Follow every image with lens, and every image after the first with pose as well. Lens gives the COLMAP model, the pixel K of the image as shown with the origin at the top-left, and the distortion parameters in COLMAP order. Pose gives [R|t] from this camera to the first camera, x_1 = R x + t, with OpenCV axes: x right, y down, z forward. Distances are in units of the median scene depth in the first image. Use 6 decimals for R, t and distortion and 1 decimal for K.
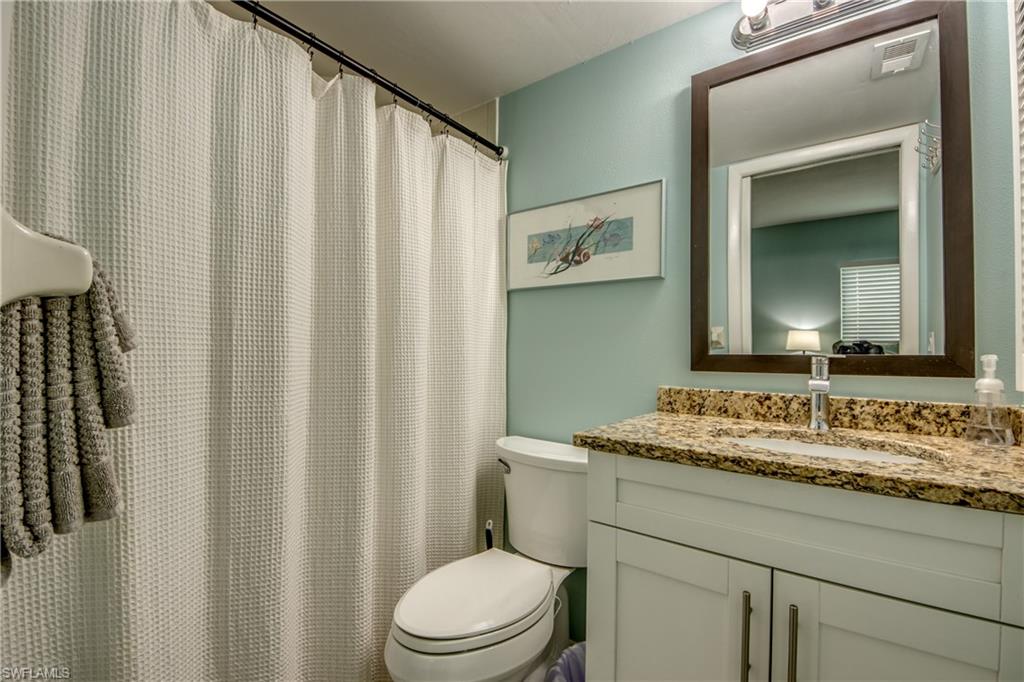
lens RADIAL K [[433.1, 0, 511.8], [0, 433.1, 350.3], [0, 0, 1]] dist [0.048708, -0.033292]
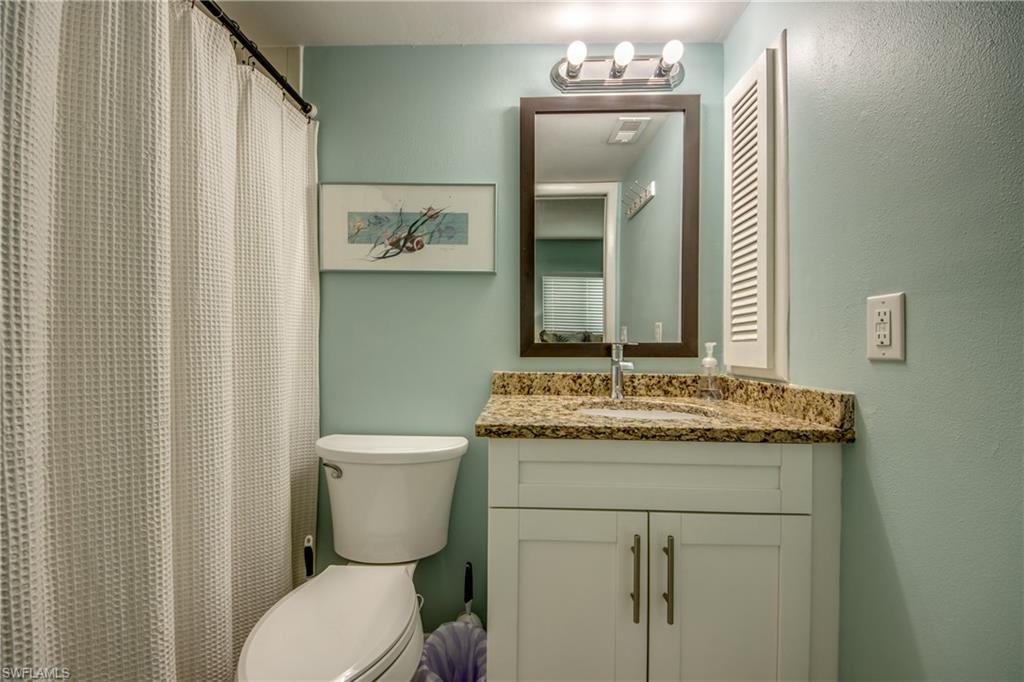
lens RADIAL K [[403.4, 0, 509.9], [0, 403.4, 344.7], [0, 0, 1]] dist [0.048583, -0.034556]
pose [[0.828560, -0.007452, 0.559850, -0.229899], [-0.001510, 0.999878, 0.015543, -0.002233], [-0.559898, -0.013724, 0.828448, 0.147489]]
